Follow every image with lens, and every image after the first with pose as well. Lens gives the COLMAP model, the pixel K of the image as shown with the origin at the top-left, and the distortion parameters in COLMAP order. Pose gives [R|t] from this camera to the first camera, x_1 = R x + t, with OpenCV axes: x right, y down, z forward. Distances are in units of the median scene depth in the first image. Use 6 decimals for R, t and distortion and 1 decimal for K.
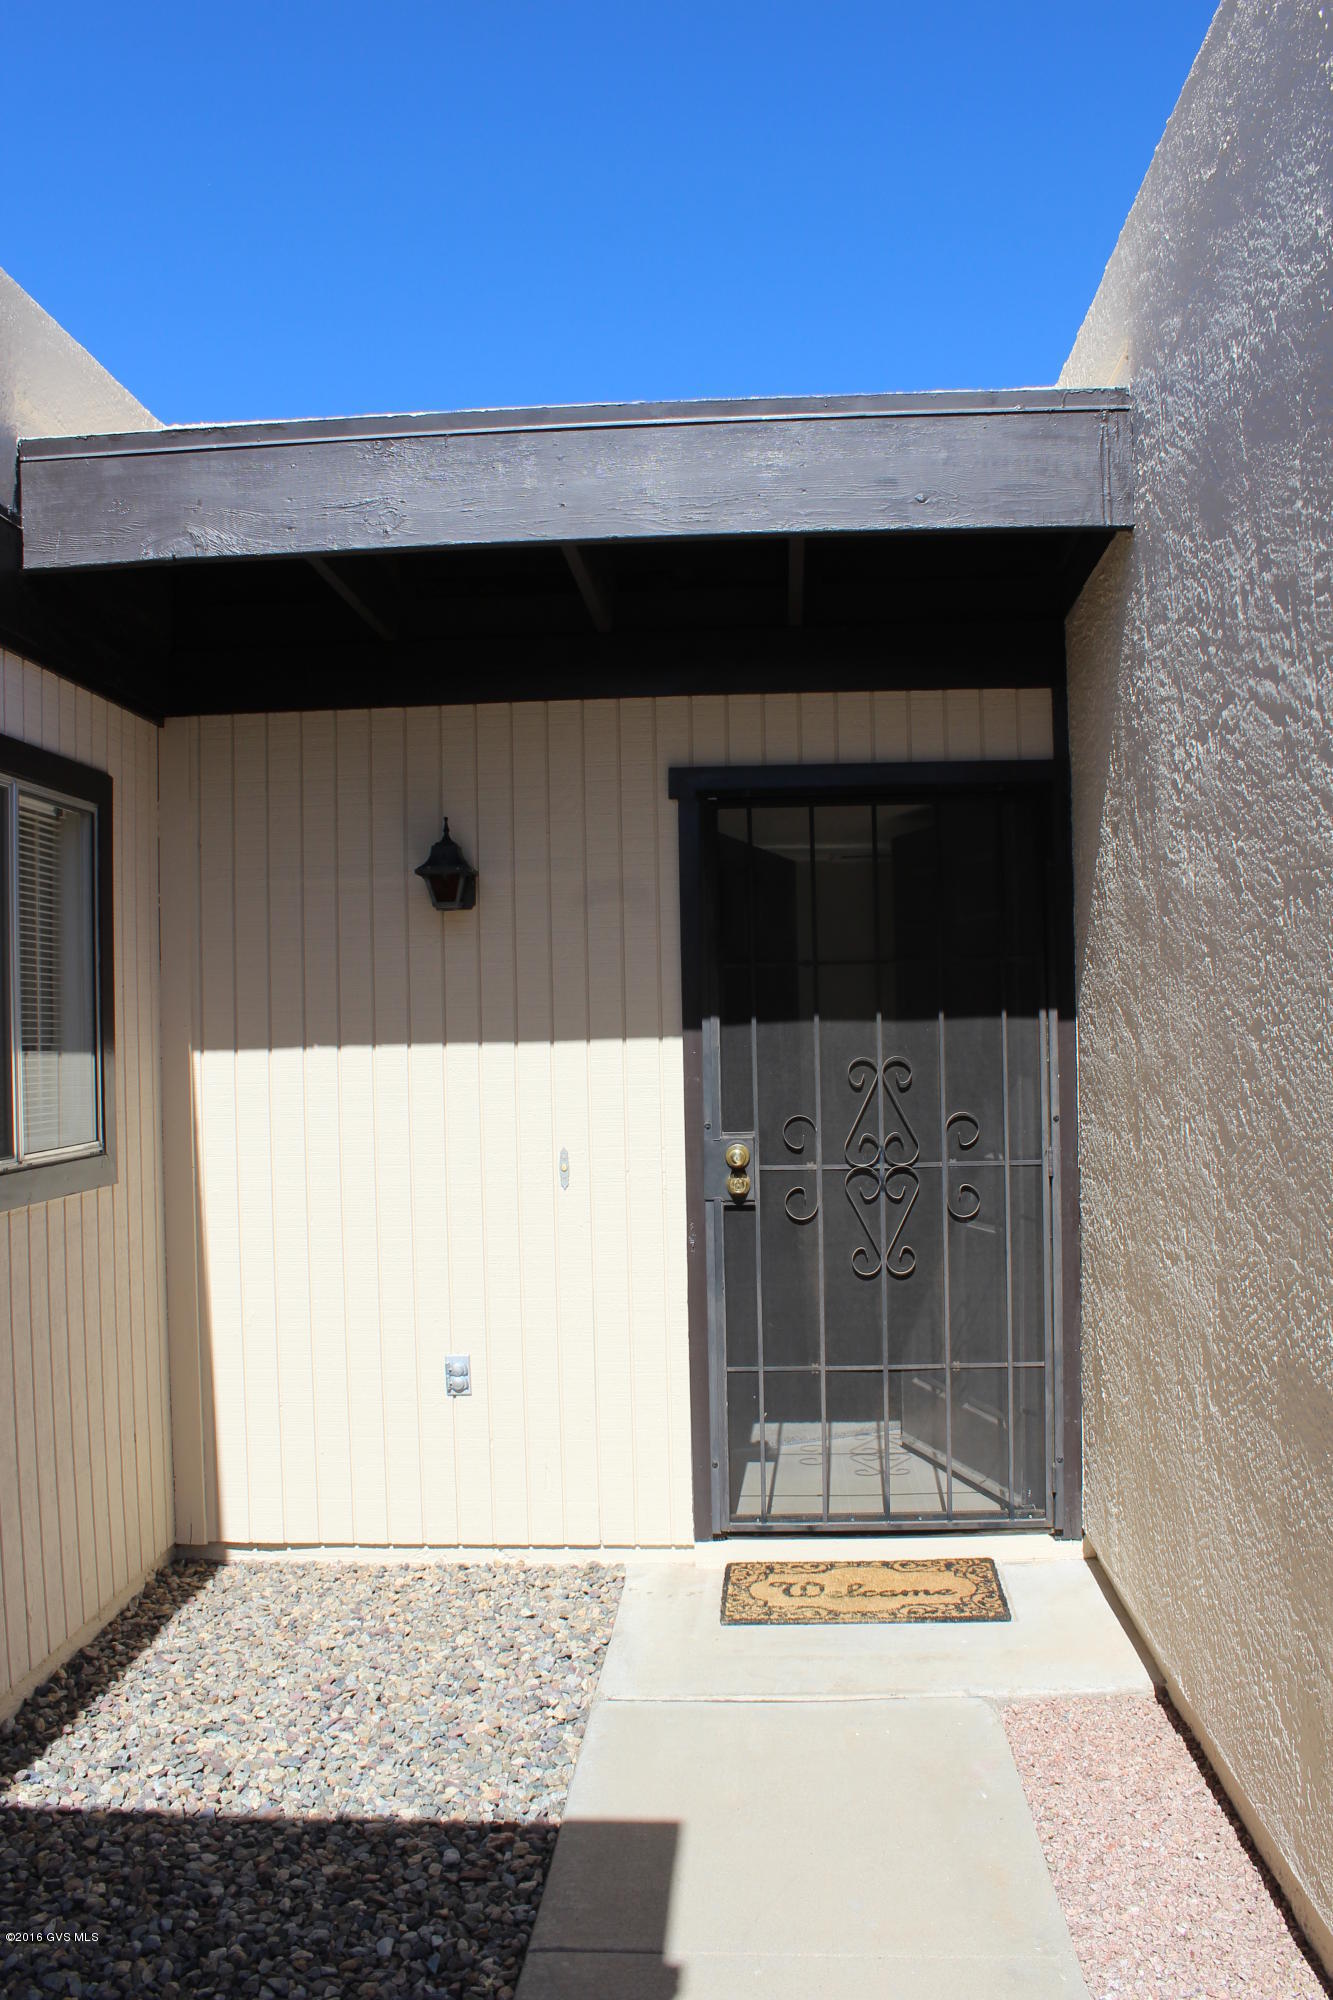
lens RADIAL K [[1607.6, 0, 696.5], [0, 1607.6, 1018.5], [0, 0, 1]] dist [-0.148349, 0.140365]
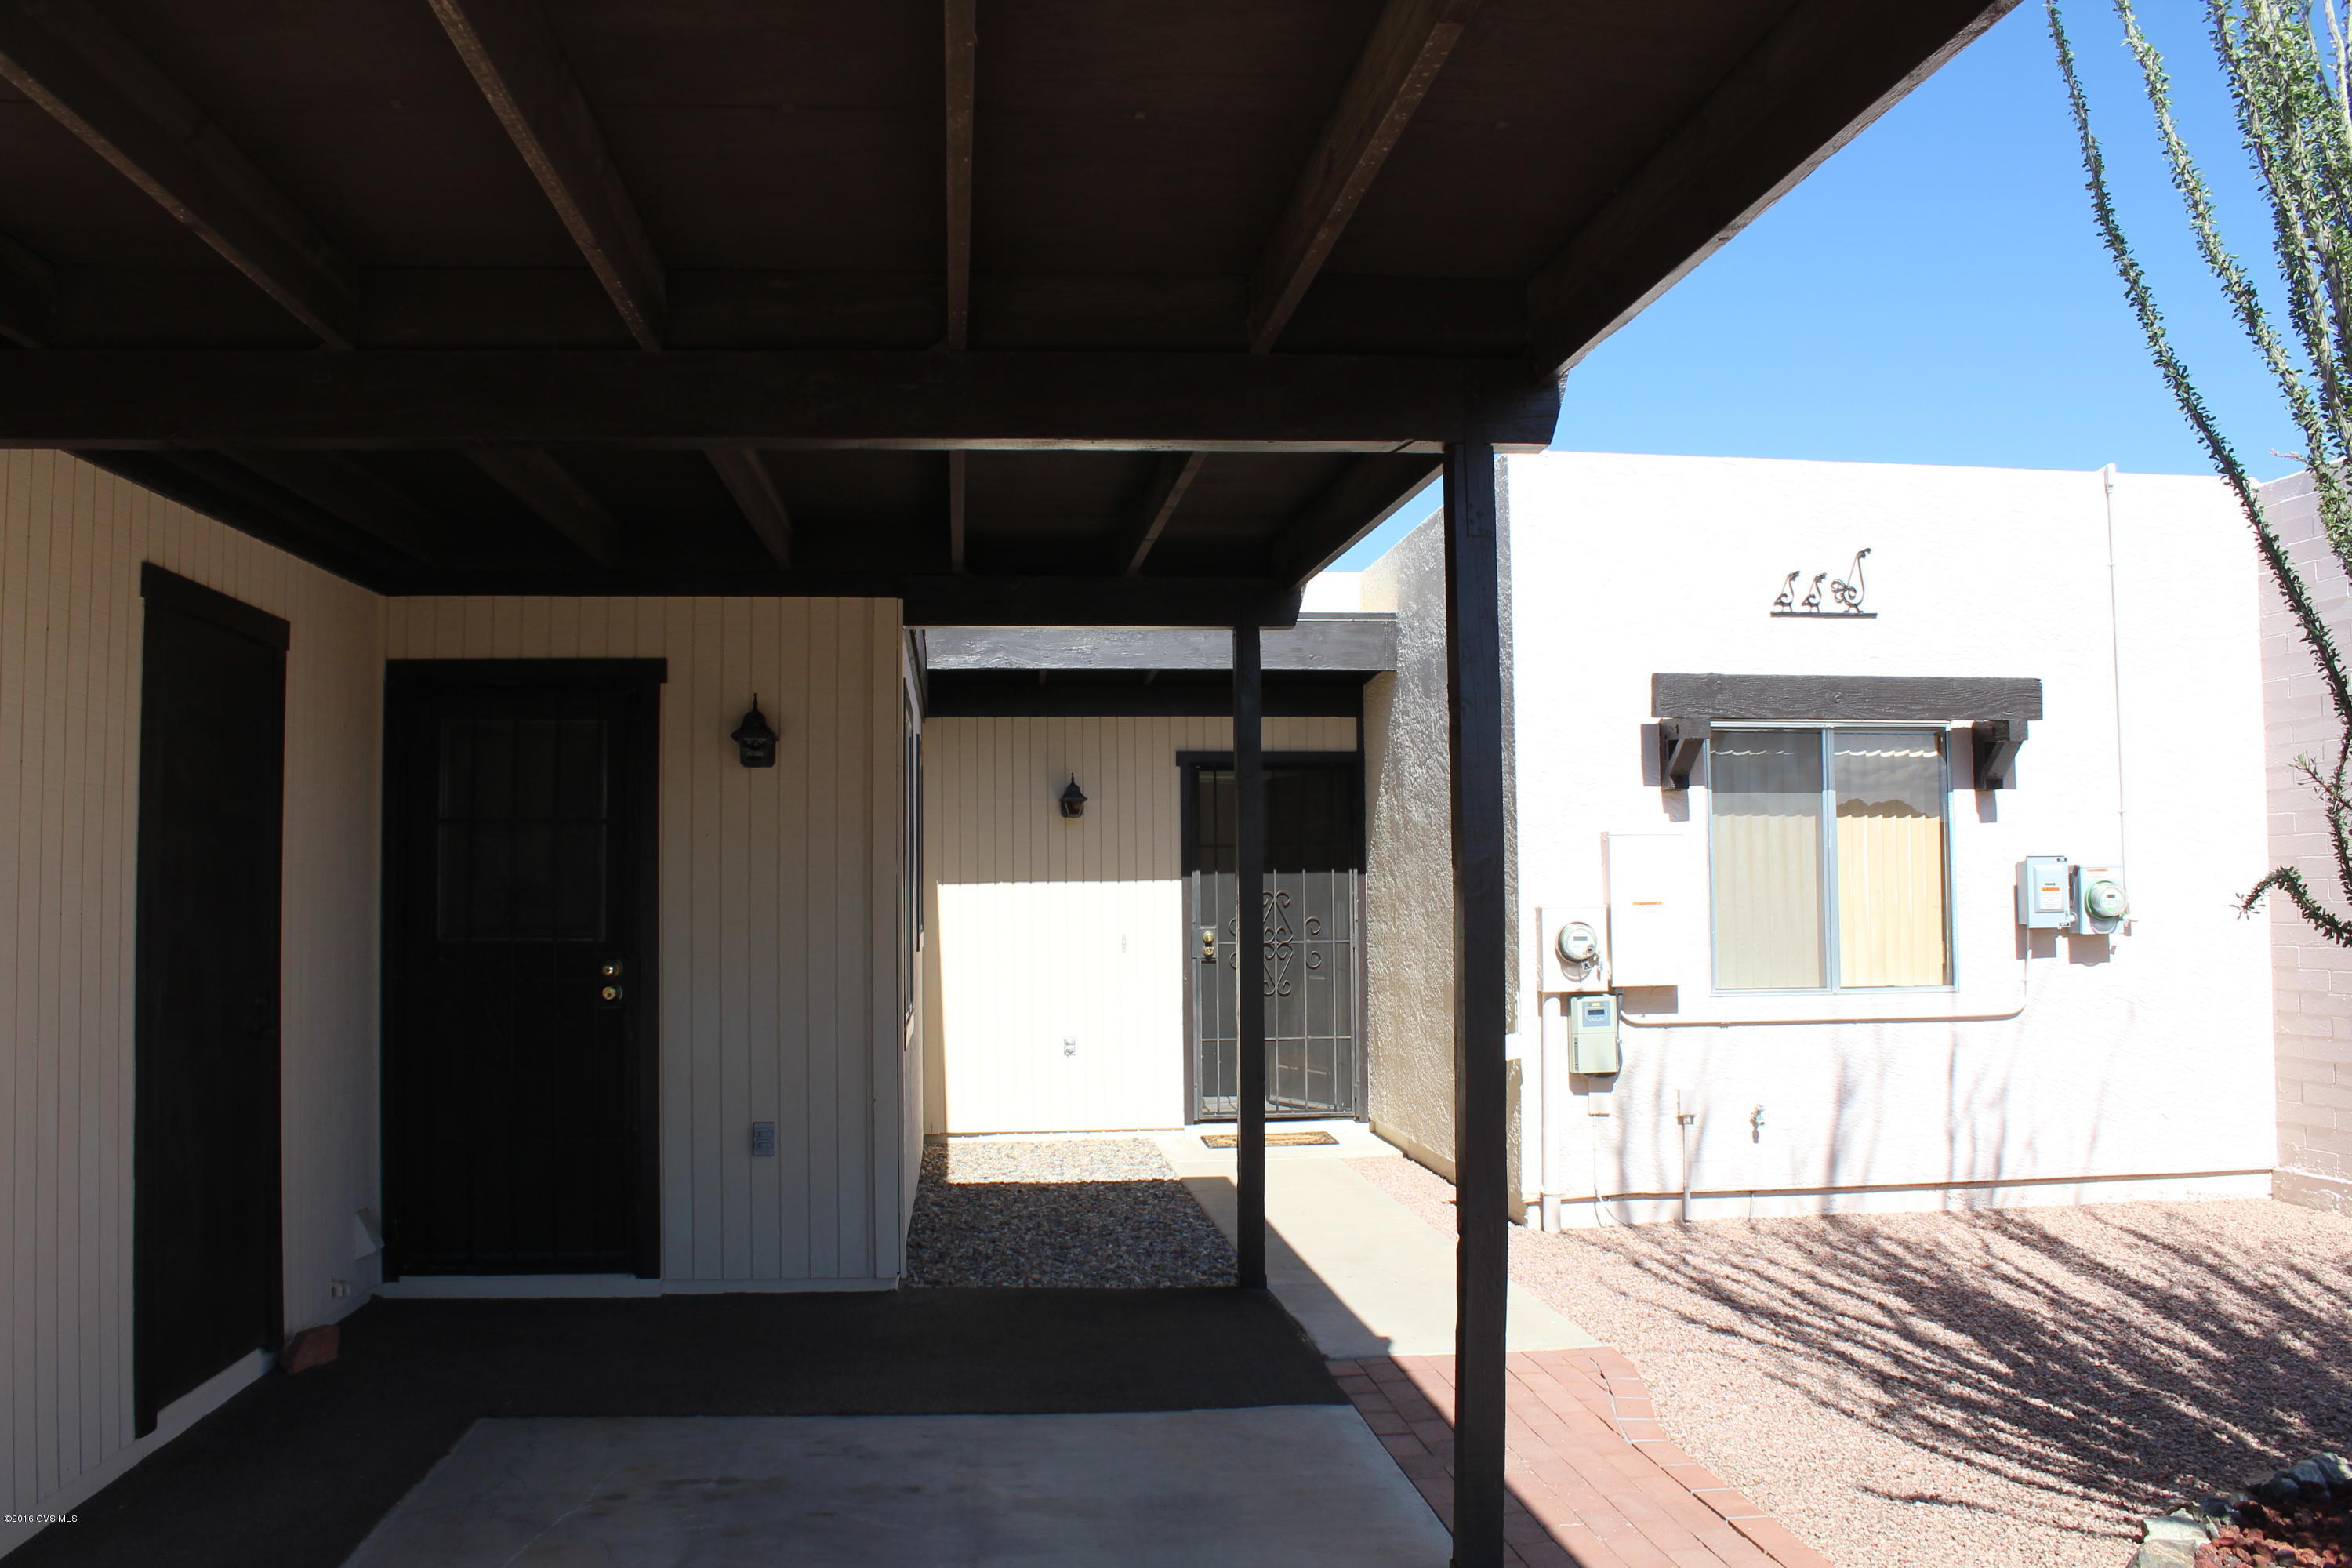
lens RADIAL K [[1890.5, 0, 1226.7], [0, 1890.5, 779.0], [0, 0, 1]] dist [-0.148349, 0.140365]
pose [[0.982462, 0.022298, 0.185126, -0.413061], [-0.011106, 0.998059, -0.061275, 0.030584], [-0.186133, 0.058145, 0.980803, -1.441855]]
